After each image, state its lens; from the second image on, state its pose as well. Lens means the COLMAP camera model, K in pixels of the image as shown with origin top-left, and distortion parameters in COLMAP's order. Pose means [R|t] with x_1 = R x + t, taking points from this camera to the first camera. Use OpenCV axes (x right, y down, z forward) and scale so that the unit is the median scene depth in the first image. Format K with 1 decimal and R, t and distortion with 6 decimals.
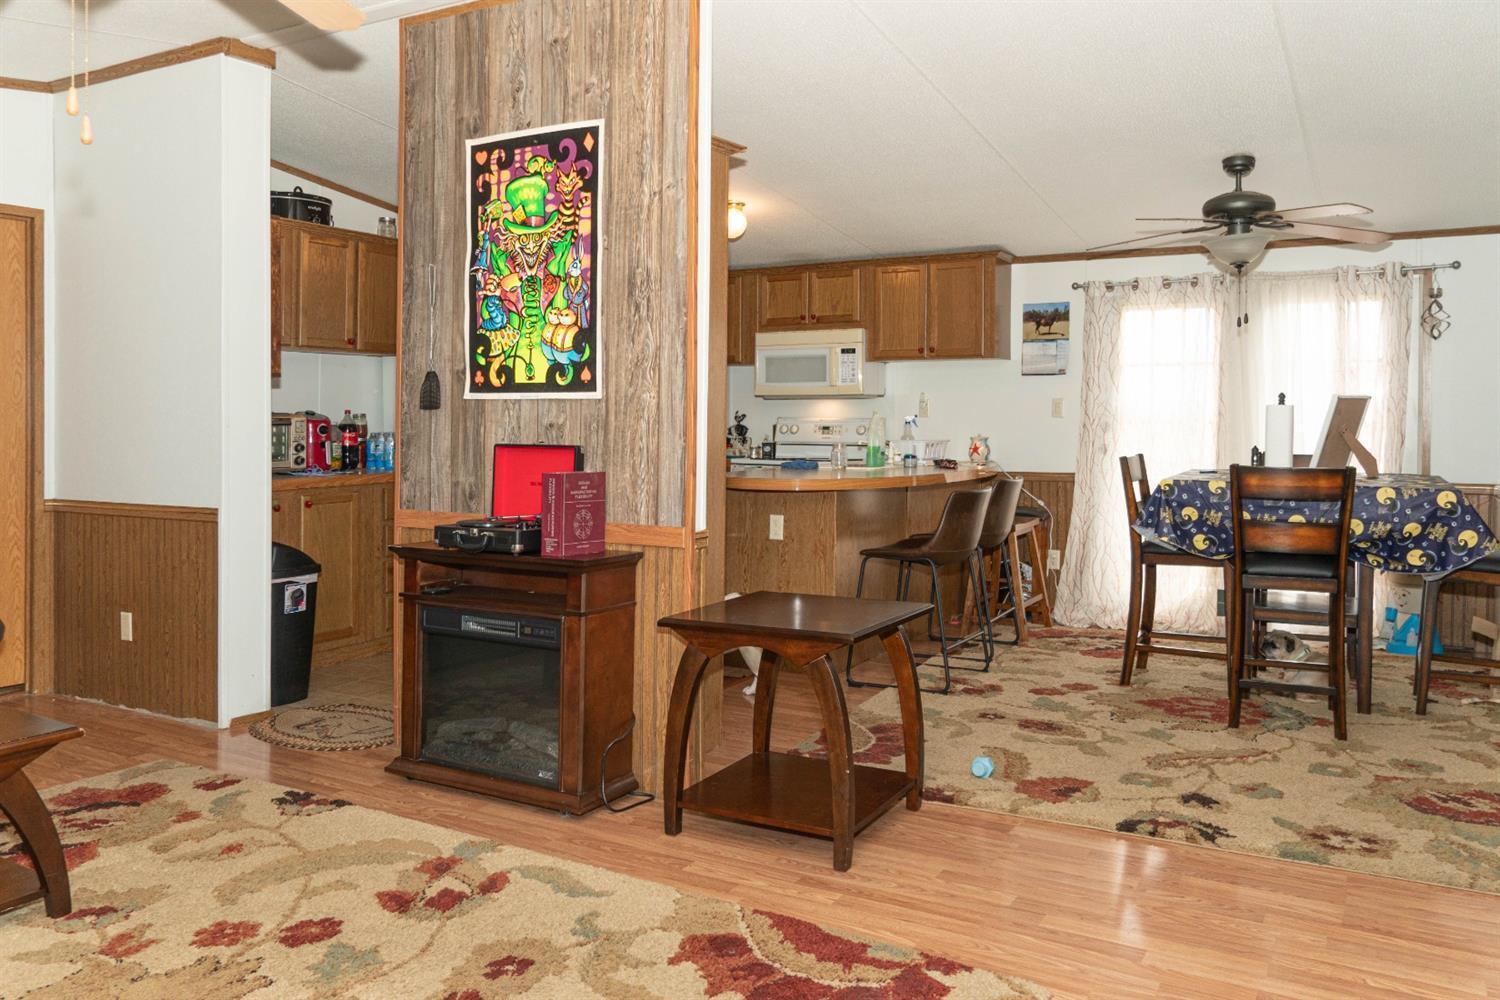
lens RADIAL K [[1201.5, 0, 750.0], [0, 1201.5, 500.0], [0, 0, 1]] dist [0.063949, 0.103238]
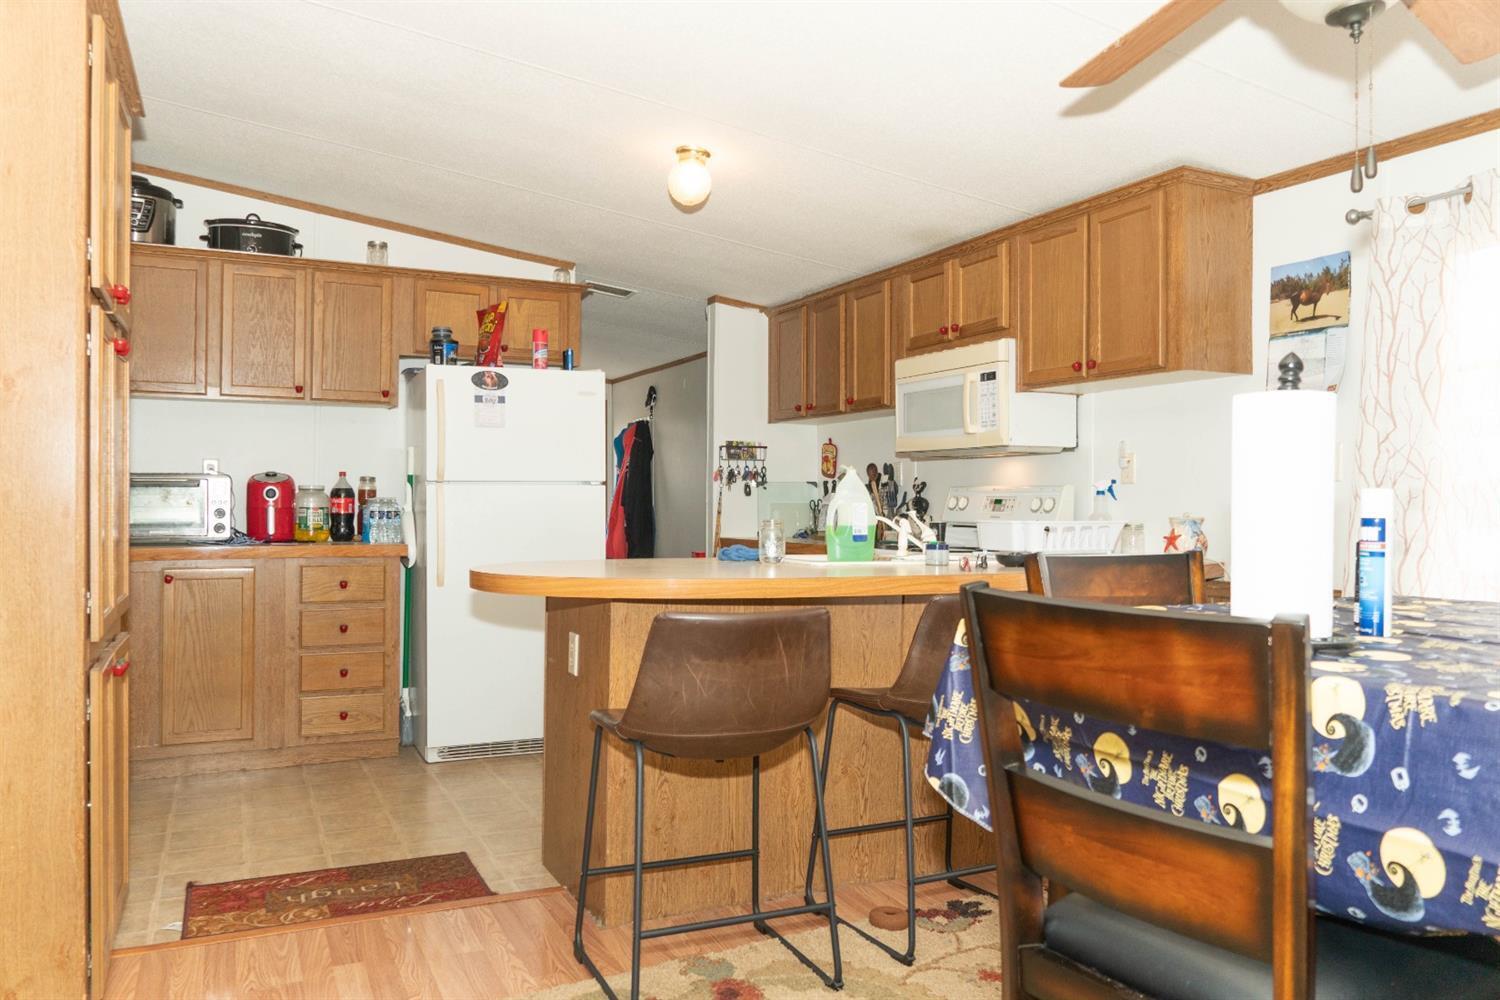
lens RADIAL K [[1201.5, 0, 750.0], [0, 1201.5, 500.0], [0, 0, 1]] dist [0.063949, 0.103238]
pose [[0.800123, 0.006483, -0.599801, 0.366744], [-0.053318, 0.996752, -0.060352, -0.016507], [0.597461, 0.080269, 0.797870, 0.446139]]
